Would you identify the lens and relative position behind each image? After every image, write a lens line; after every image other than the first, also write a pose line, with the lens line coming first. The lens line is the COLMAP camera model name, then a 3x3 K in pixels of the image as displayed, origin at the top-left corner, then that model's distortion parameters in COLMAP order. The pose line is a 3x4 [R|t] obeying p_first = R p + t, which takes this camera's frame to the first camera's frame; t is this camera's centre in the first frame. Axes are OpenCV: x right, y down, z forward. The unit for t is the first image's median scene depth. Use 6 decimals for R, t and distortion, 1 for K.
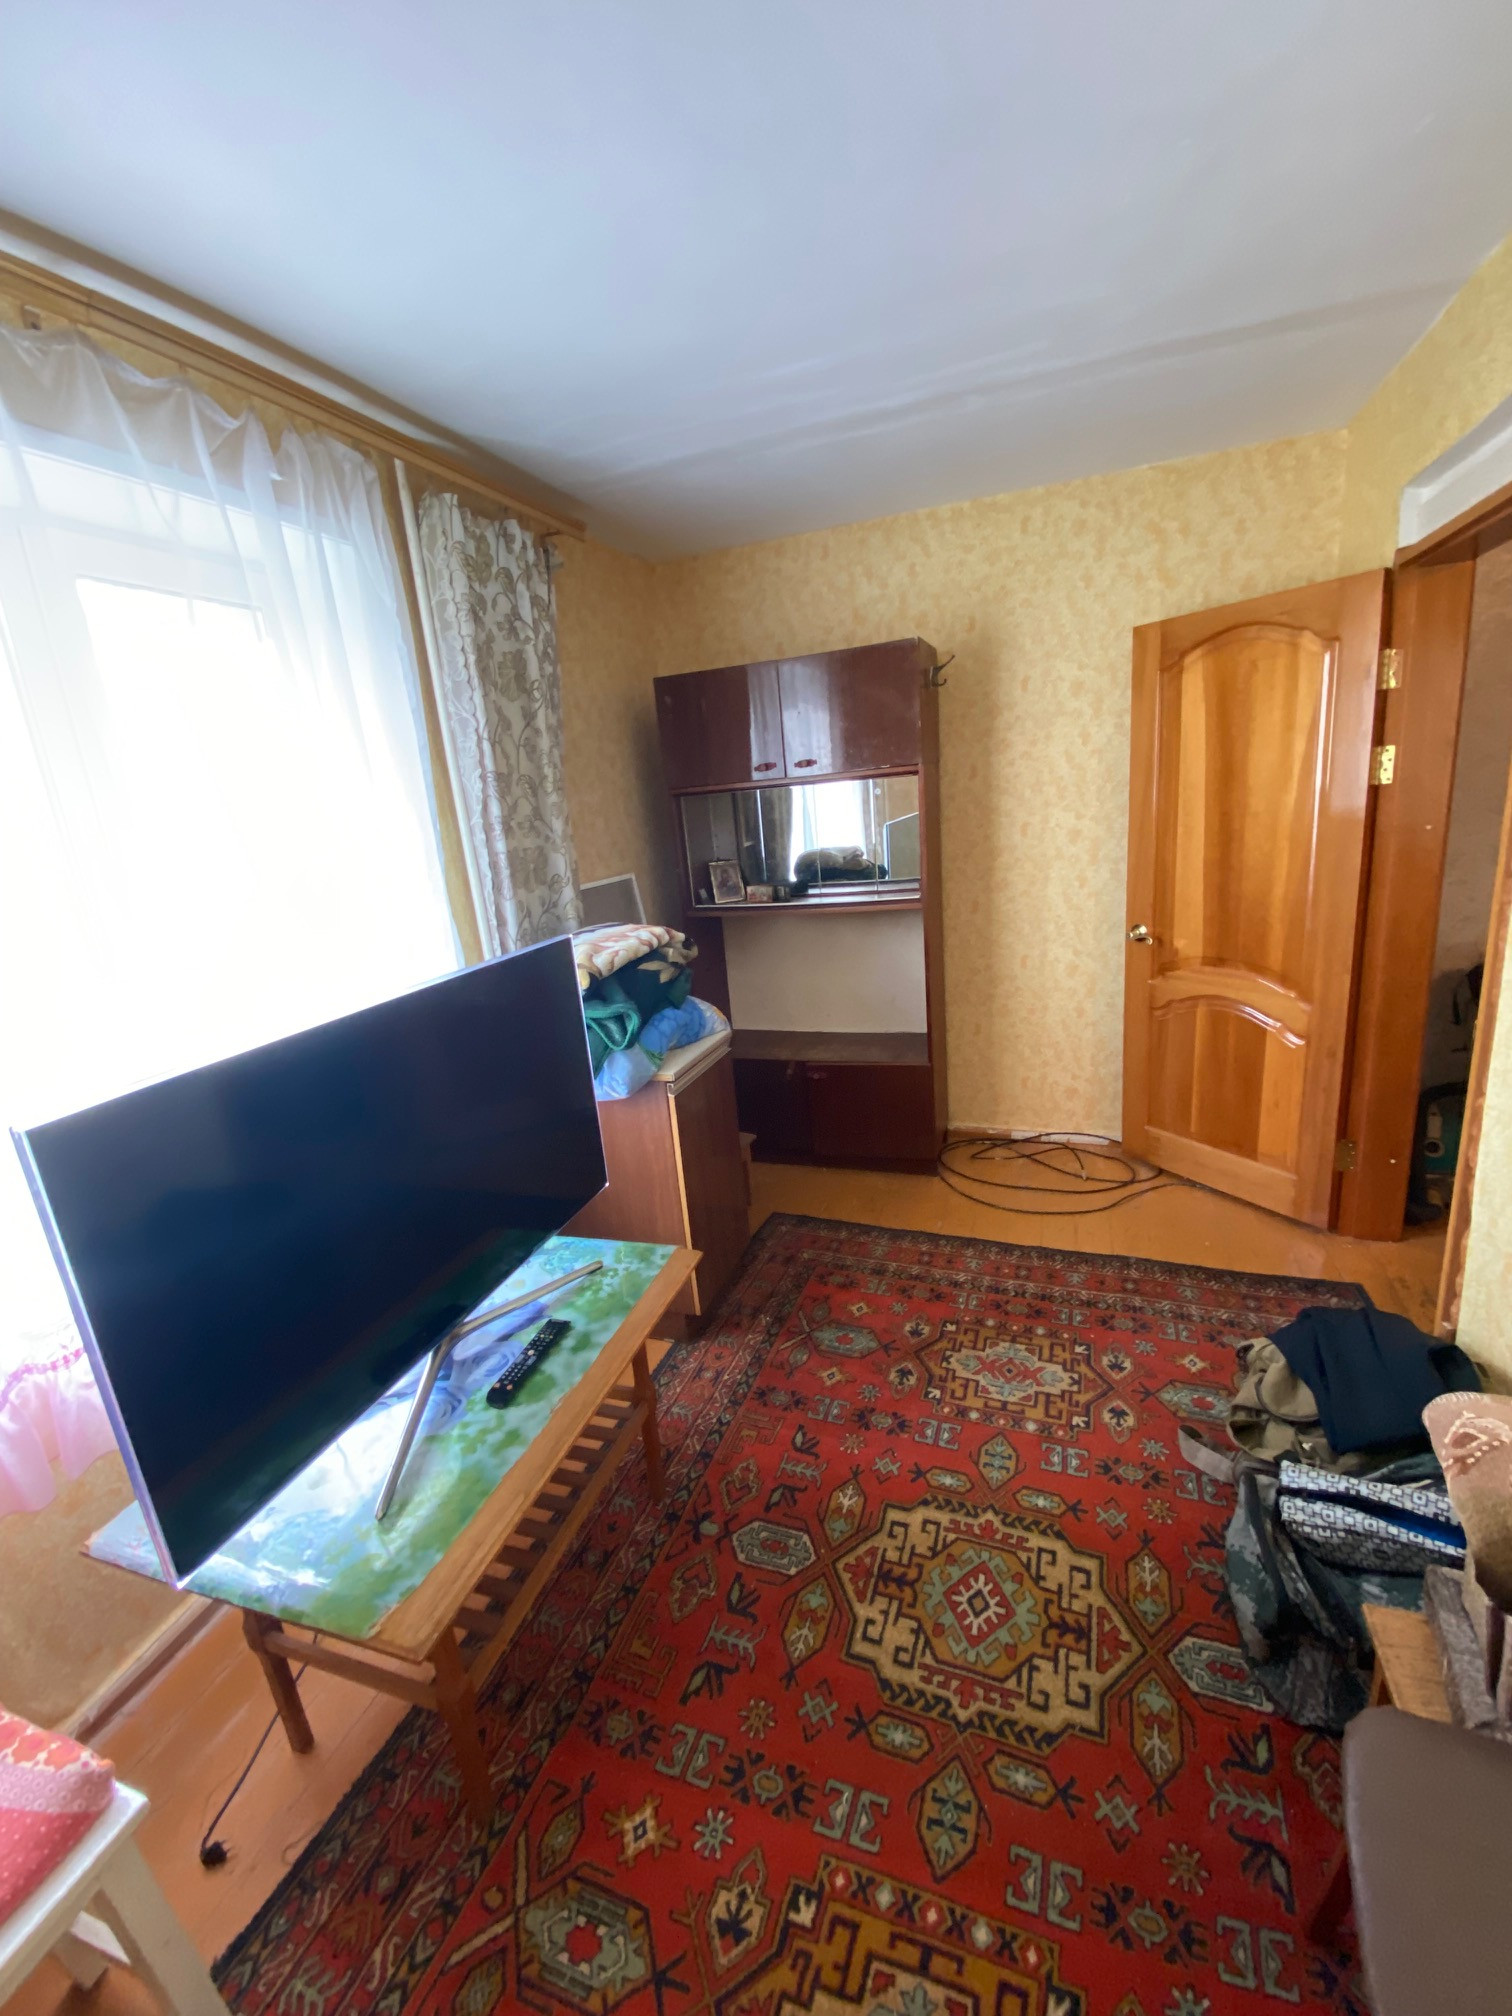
lens RADIAL K [[825.3, 0, 748.4], [0, 825.3, 1002.4], [0, 0, 1]] dist [-0.010740, -0.002003]
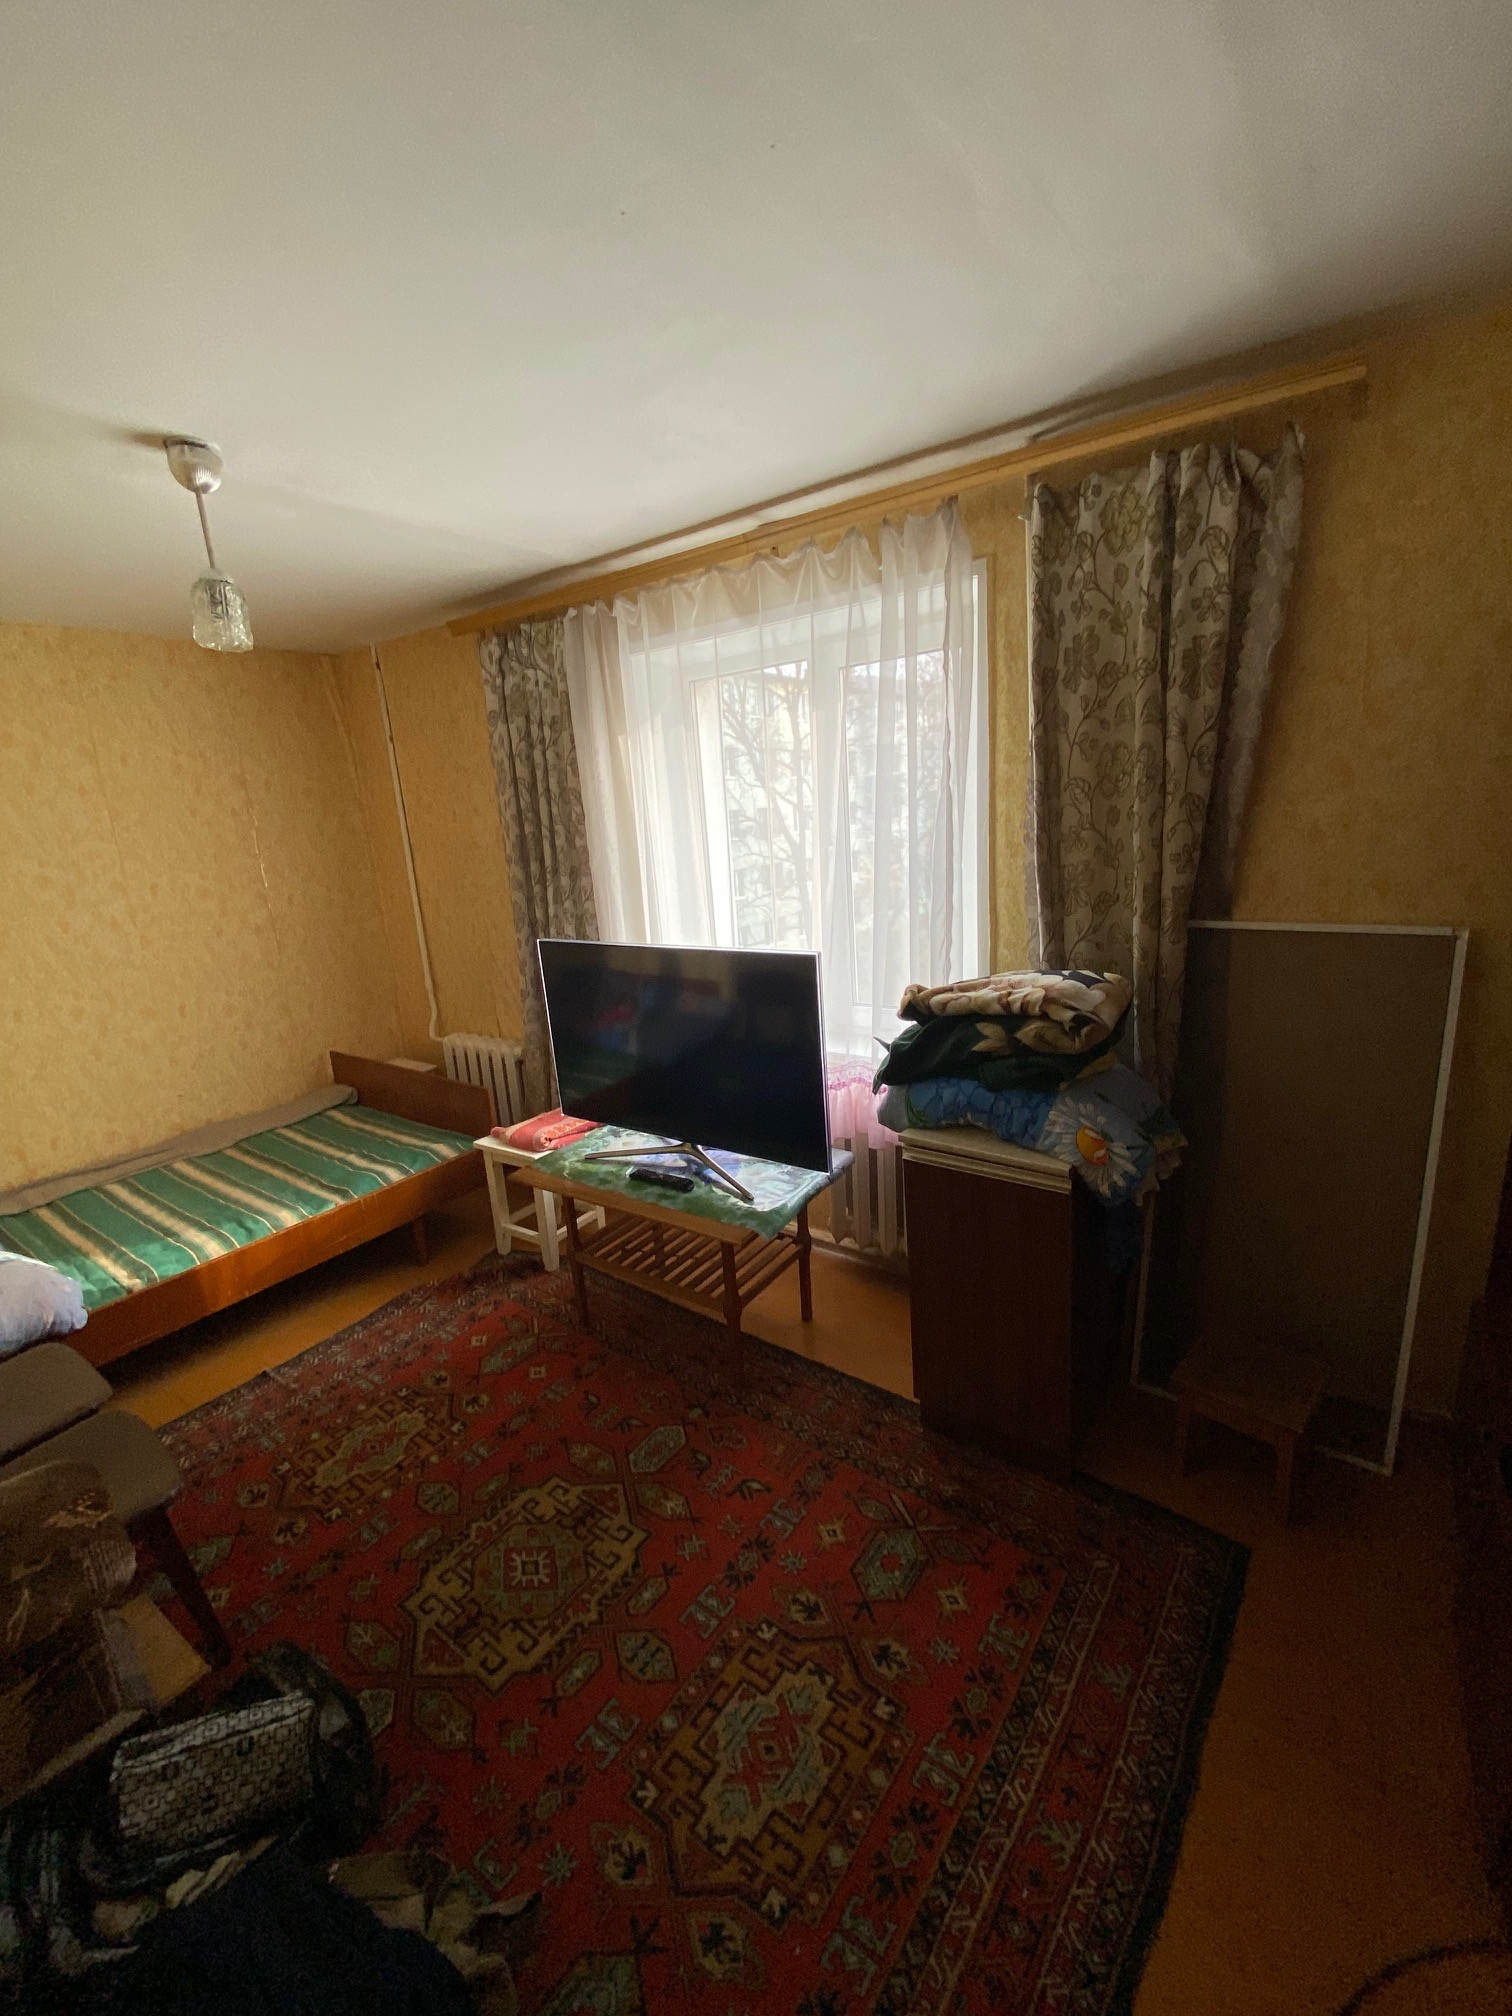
lens RADIAL K [[825.3, 0, 747.0], [0, 825.3, 1003.6], [0, 0, 1]] dist [-0.010740, -0.002003]
pose [[-0.248550, 0.347655, -0.904079, 0.848691], [-0.163919, 0.904810, 0.393001, -0.439057], [0.954648, 0.245876, -0.167903, 1.117437]]
